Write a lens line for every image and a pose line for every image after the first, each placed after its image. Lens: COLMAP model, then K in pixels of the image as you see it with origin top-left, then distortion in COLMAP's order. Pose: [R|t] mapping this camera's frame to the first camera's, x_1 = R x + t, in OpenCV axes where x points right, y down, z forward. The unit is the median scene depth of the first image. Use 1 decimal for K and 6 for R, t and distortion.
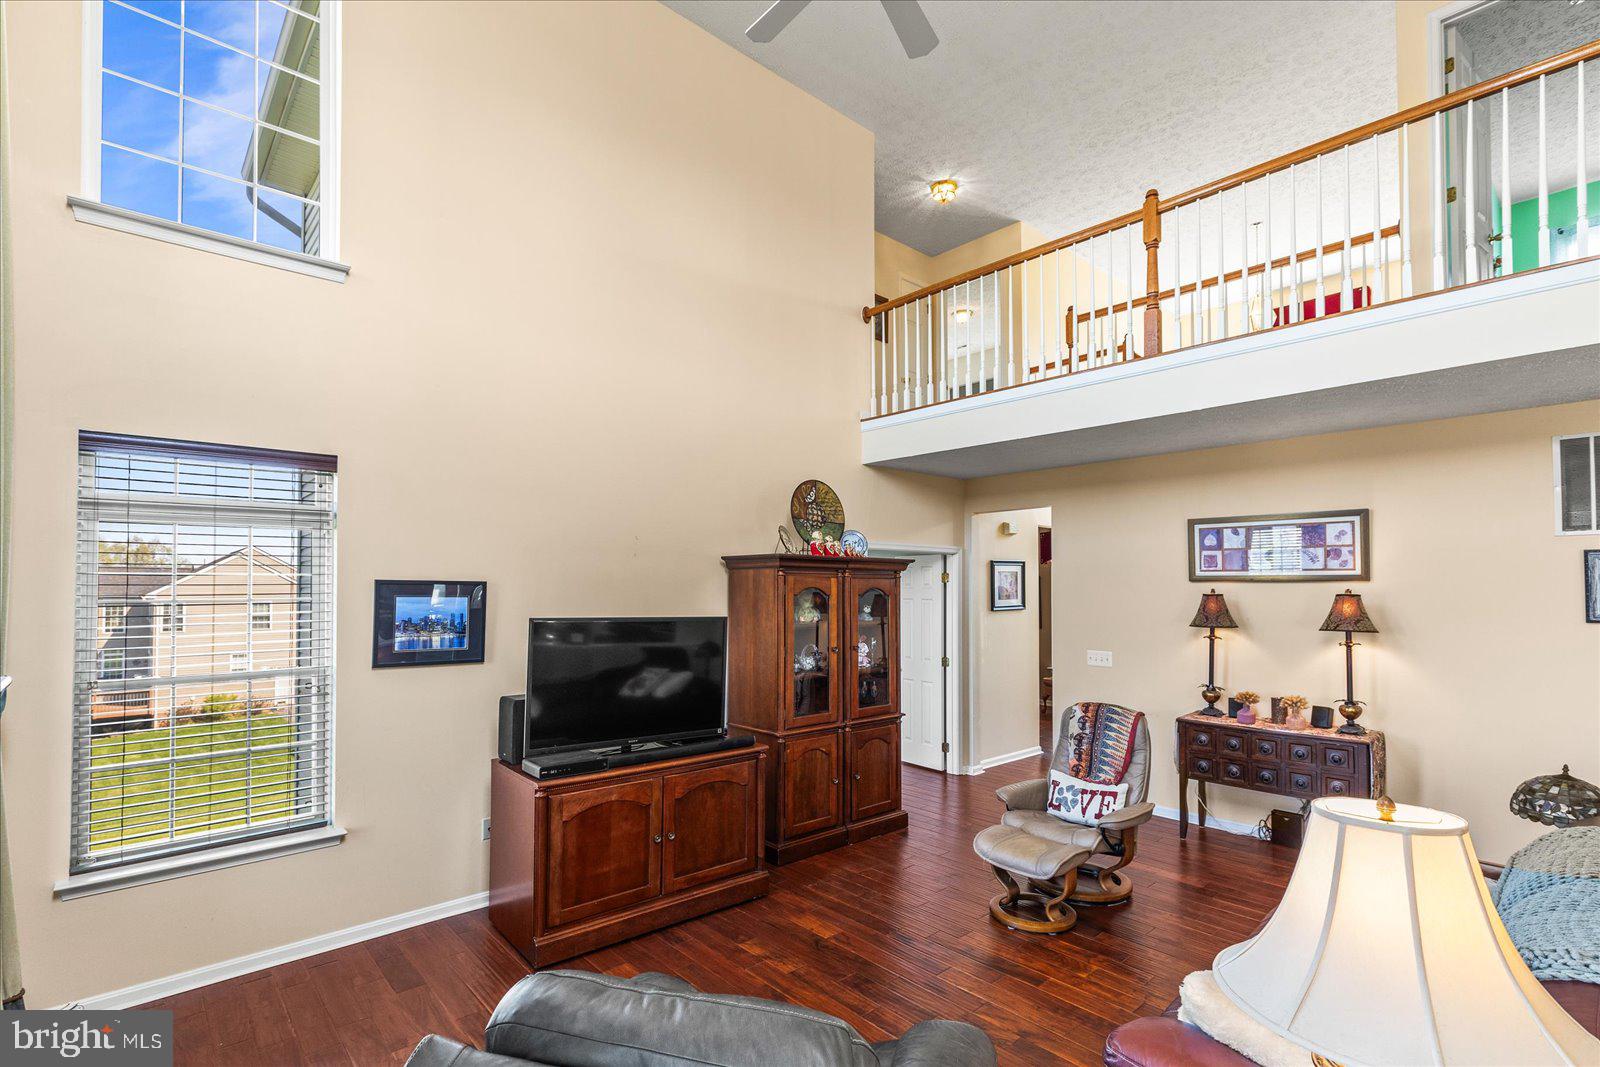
lens RADIAL K [[742.1, 0, 767.5], [0, 742.1, 572.4], [0, 0, 1]] dist [0.003550, 0.001098]
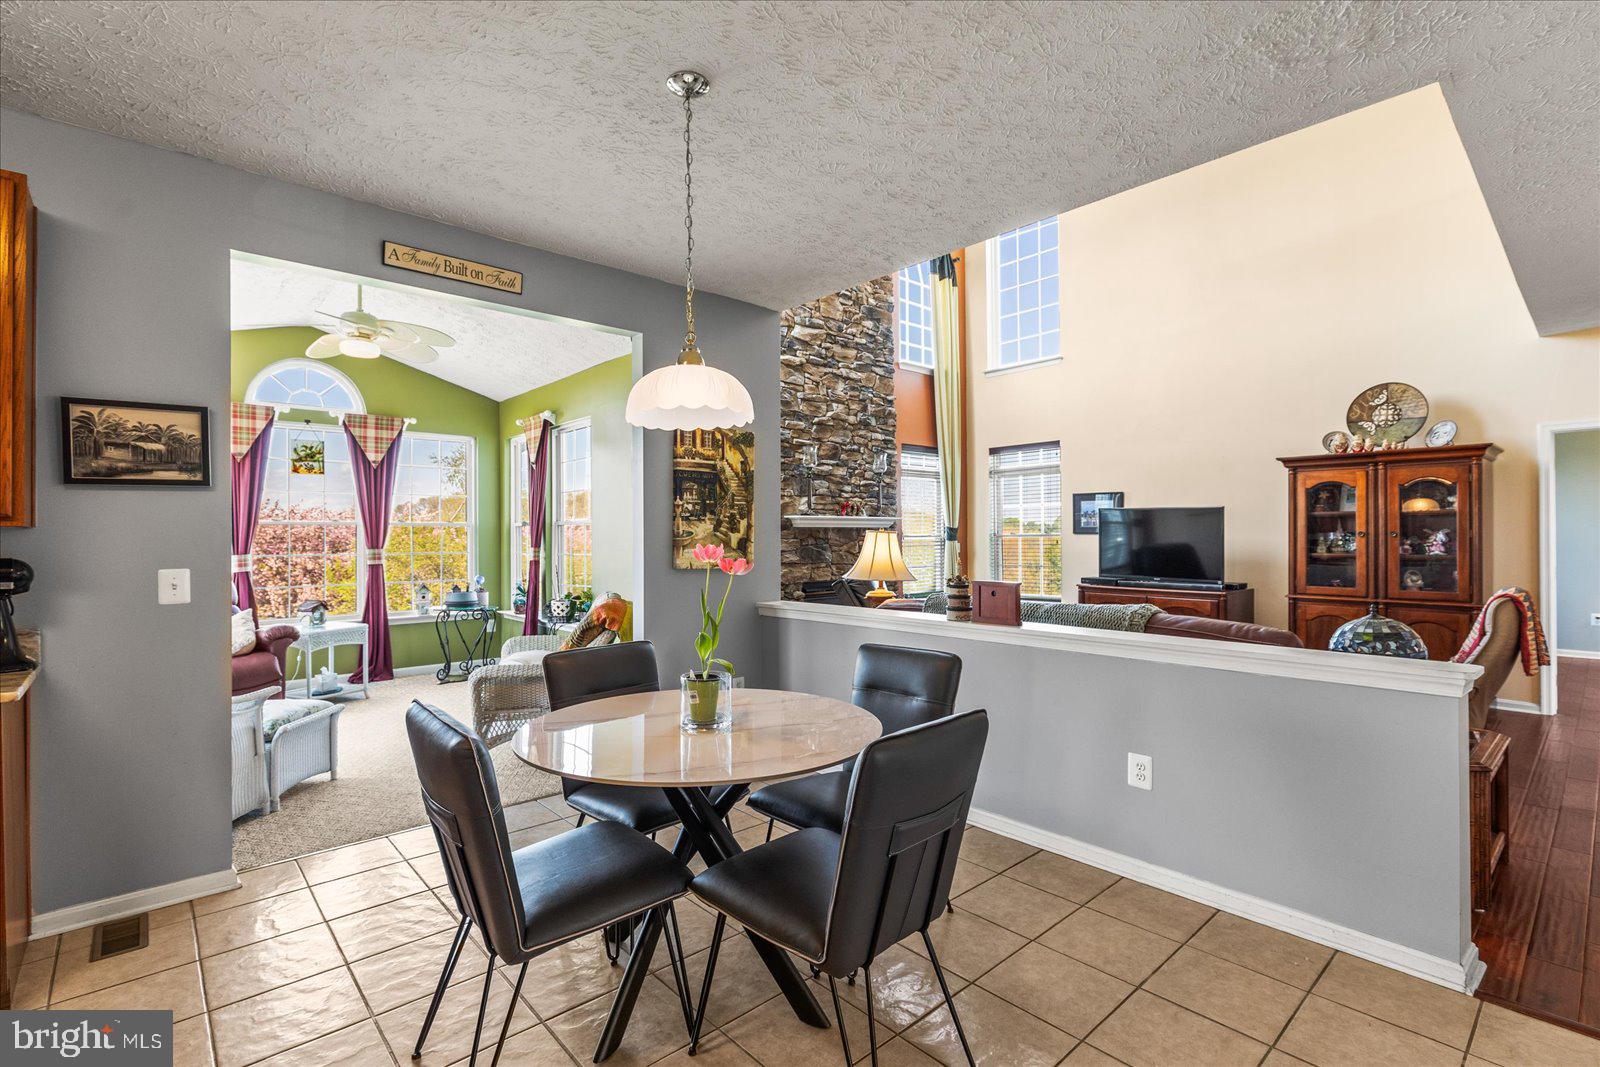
lens RADIAL K [[742.1, 0, 797.4], [0, 742.1, 530.8], [0, 0, 1]] dist [0.003550, 0.001098]
pose [[0.012453, -0.009603, -0.999876, 1.611229], [0.020907, 0.999738, -0.009342, 0.120161], [0.999704, -0.020788, 0.012651, 0.155892]]
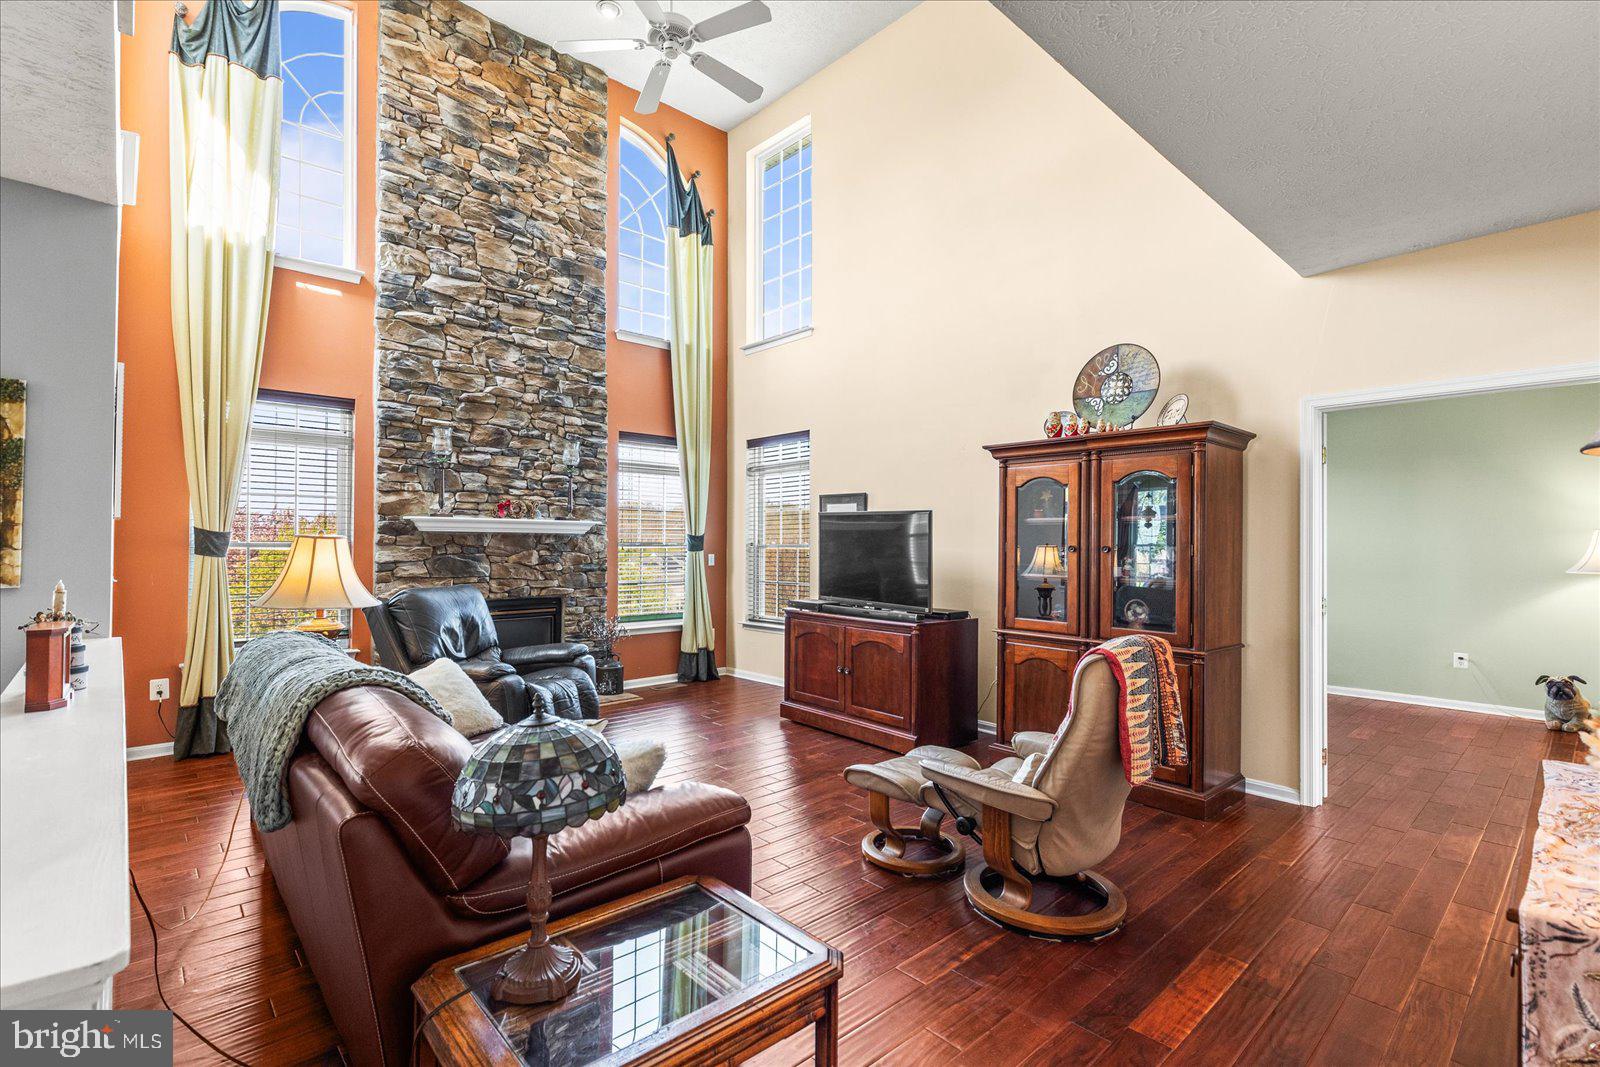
lens RADIAL K [[742.1, 0, 791.5], [0, 742.1, 526.5], [0, 0, 1]] dist [0.003550, 0.001098]
pose [[0.021919, -0.027436, -0.999383, 1.210289], [0.009170, 0.999587, -0.027241, 0.130167], [0.999718, -0.008567, 0.022162, 0.873234]]
